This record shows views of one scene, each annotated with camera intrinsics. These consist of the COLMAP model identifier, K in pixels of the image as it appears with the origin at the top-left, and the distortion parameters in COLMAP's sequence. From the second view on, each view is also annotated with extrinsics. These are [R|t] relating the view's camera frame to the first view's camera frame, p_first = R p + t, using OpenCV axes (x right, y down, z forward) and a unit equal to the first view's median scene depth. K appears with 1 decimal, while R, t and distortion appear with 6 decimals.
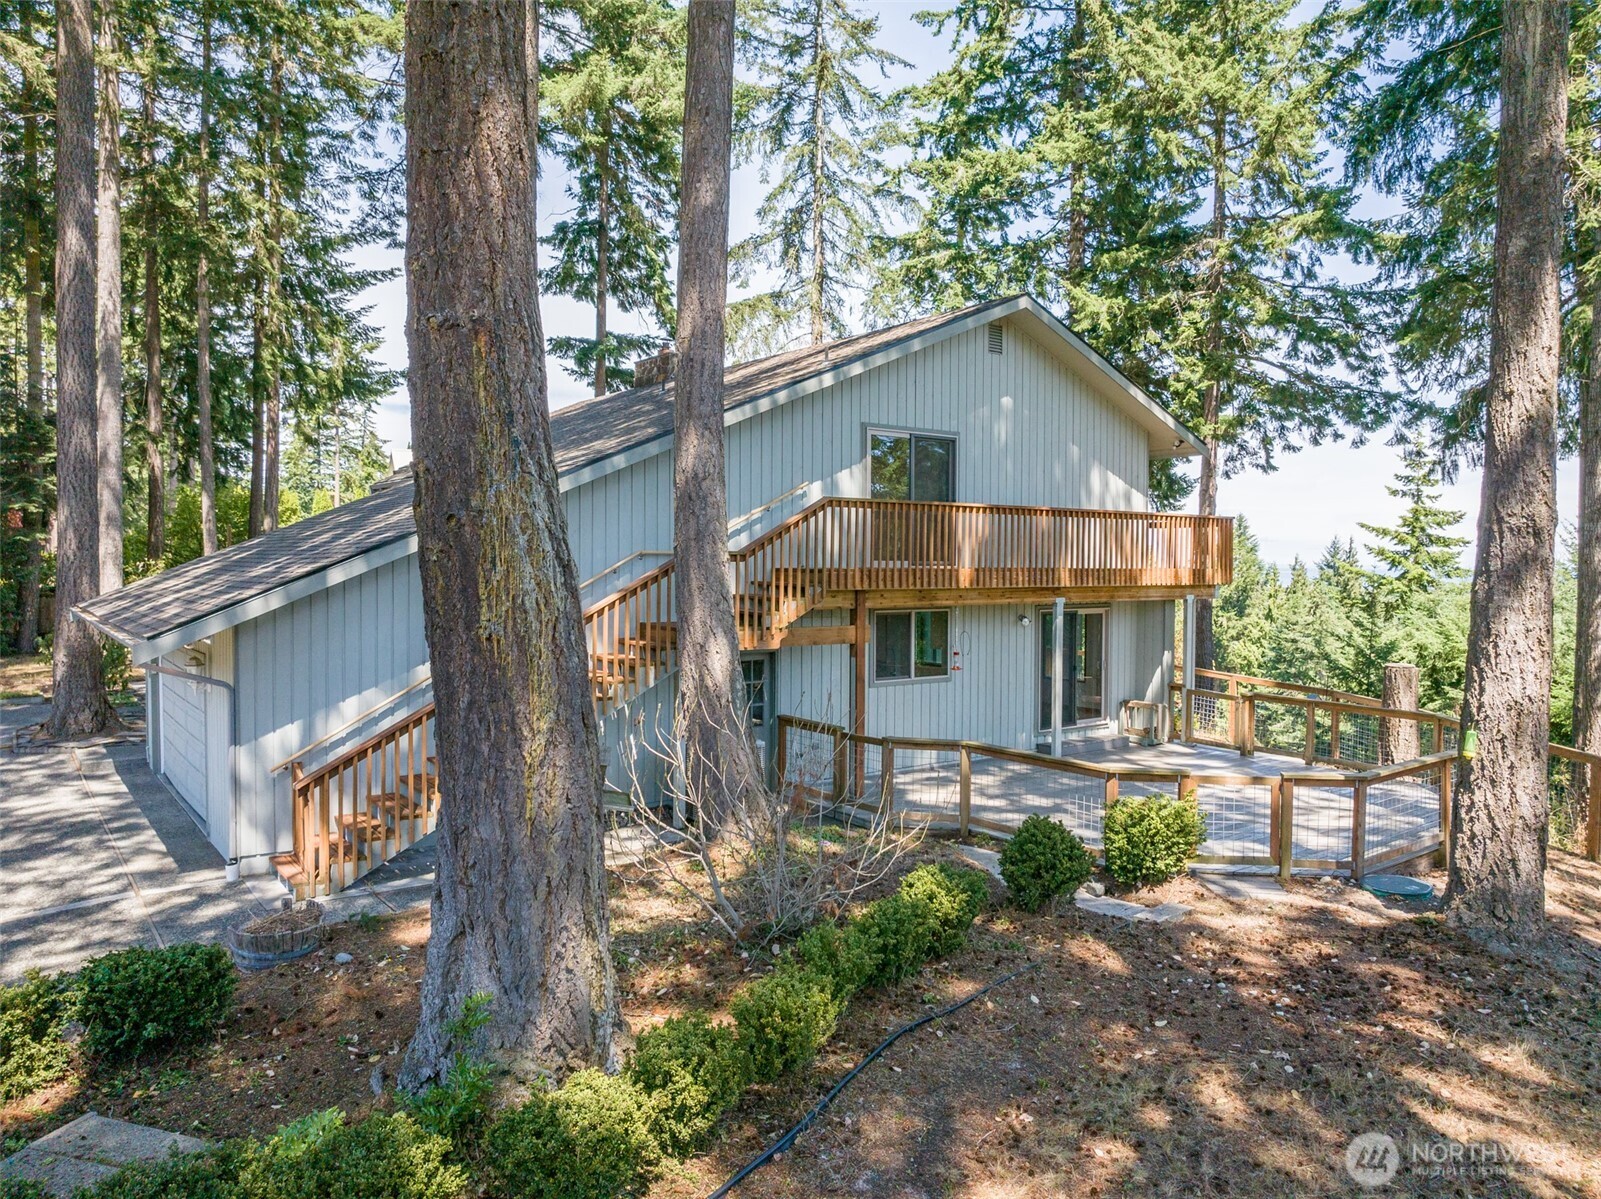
lens RADIAL K [[1113.2, 0, 800.5], [0, 1113.2, 599.5], [0, 0, 1]] dist [-0.046566, -0.000543]
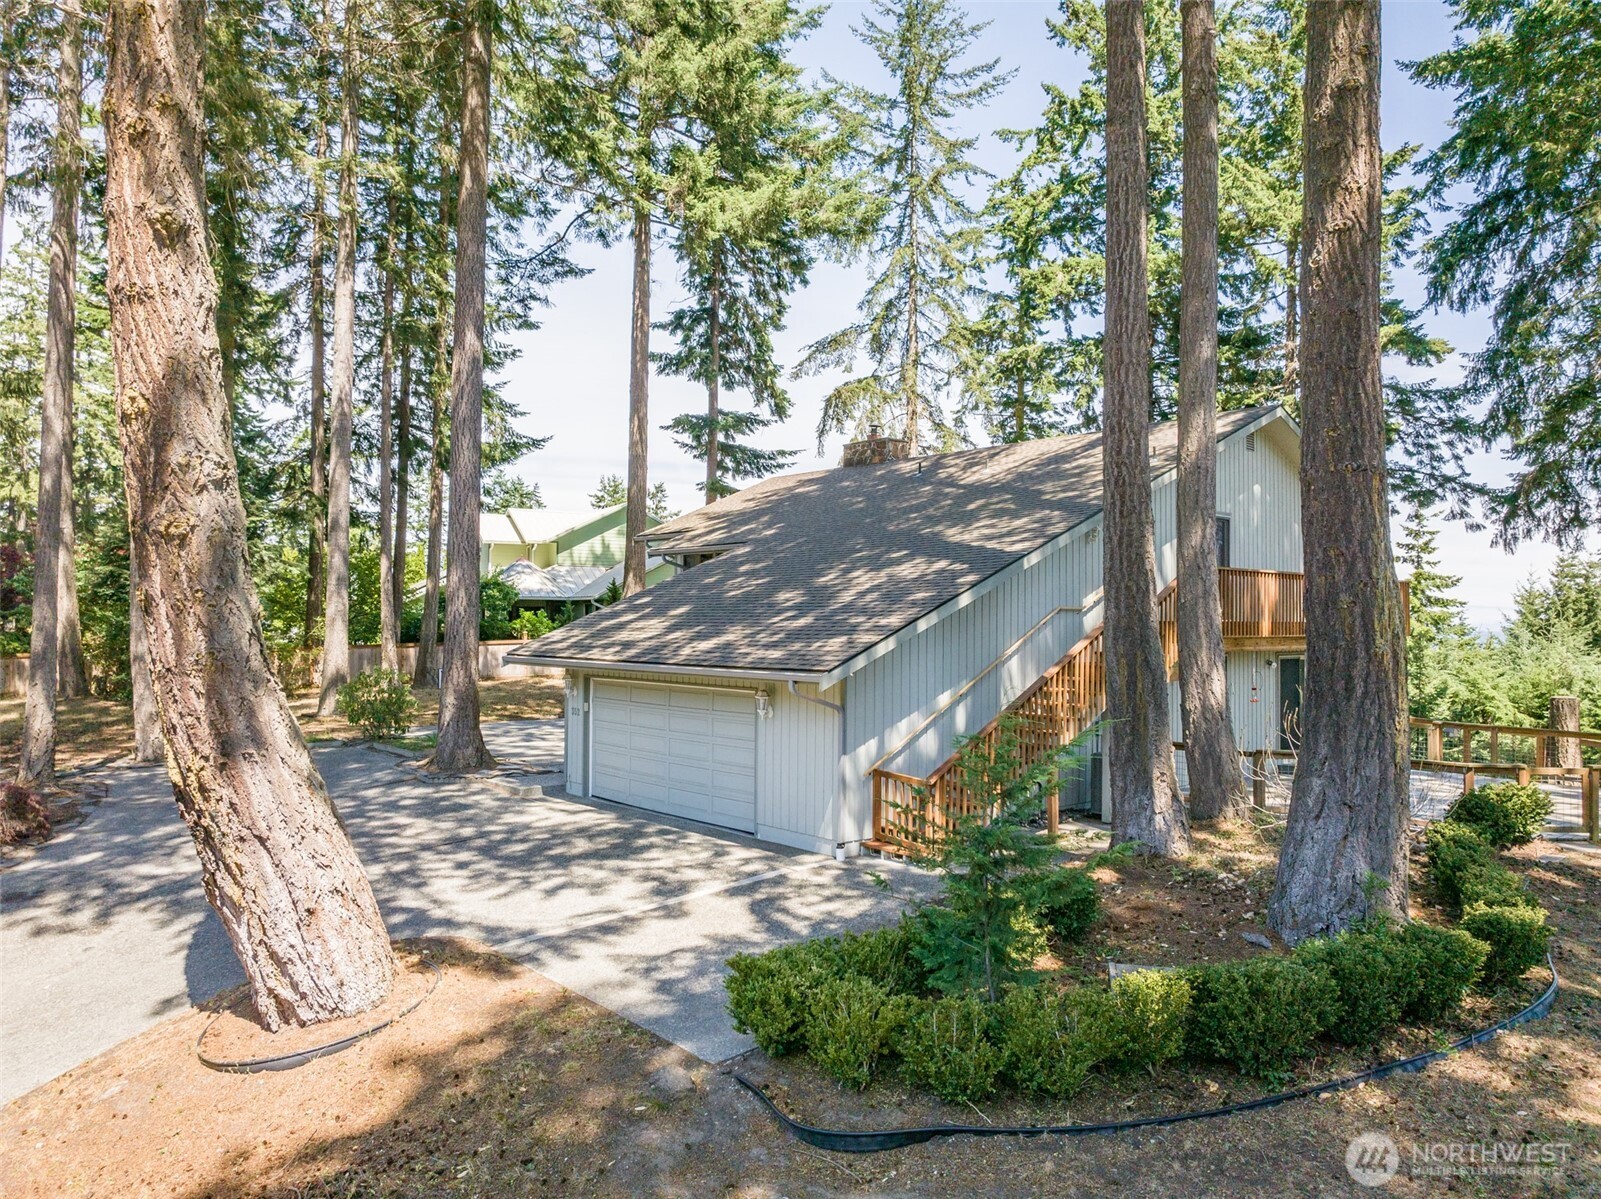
lens RADIAL K [[1113.2, 0, 800.5], [0, 1113.2, 599.5], [0, 0, 1]] dist [-0.046566, -0.000543]
pose [[0.997579, 0.001527, 0.069527, -0.187173], [0.002365, 0.998435, -0.055868, 0.006317], [-0.069503, 0.055897, 0.996014, -0.089195]]
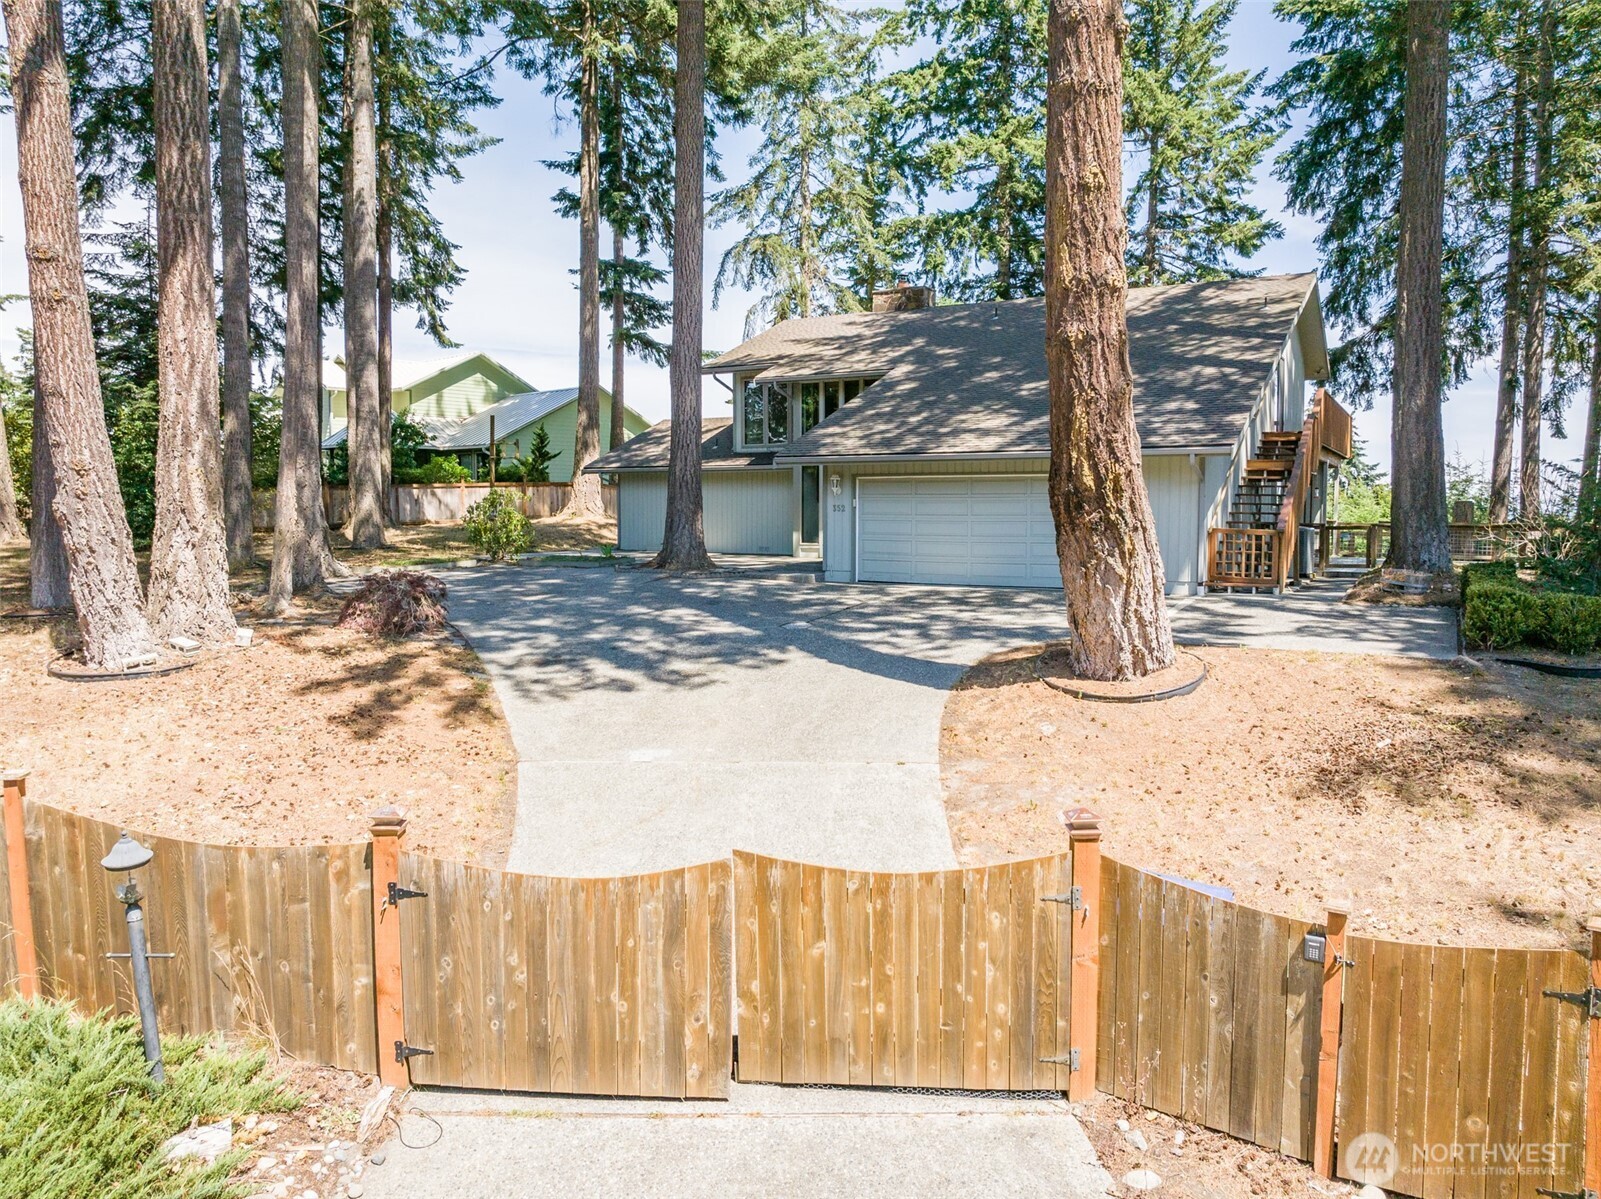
lens RADIAL K [[1113.2, 0, 800.5], [0, 1113.2, 599.5], [0, 0, 1]] dist [-0.046566, -0.000543]
pose [[0.917273, -0.038575, 0.396387, -0.502960], [0.019448, 0.998449, 0.052161, 0.046053], [-0.397784, -0.040137, 0.916601, -0.091957]]
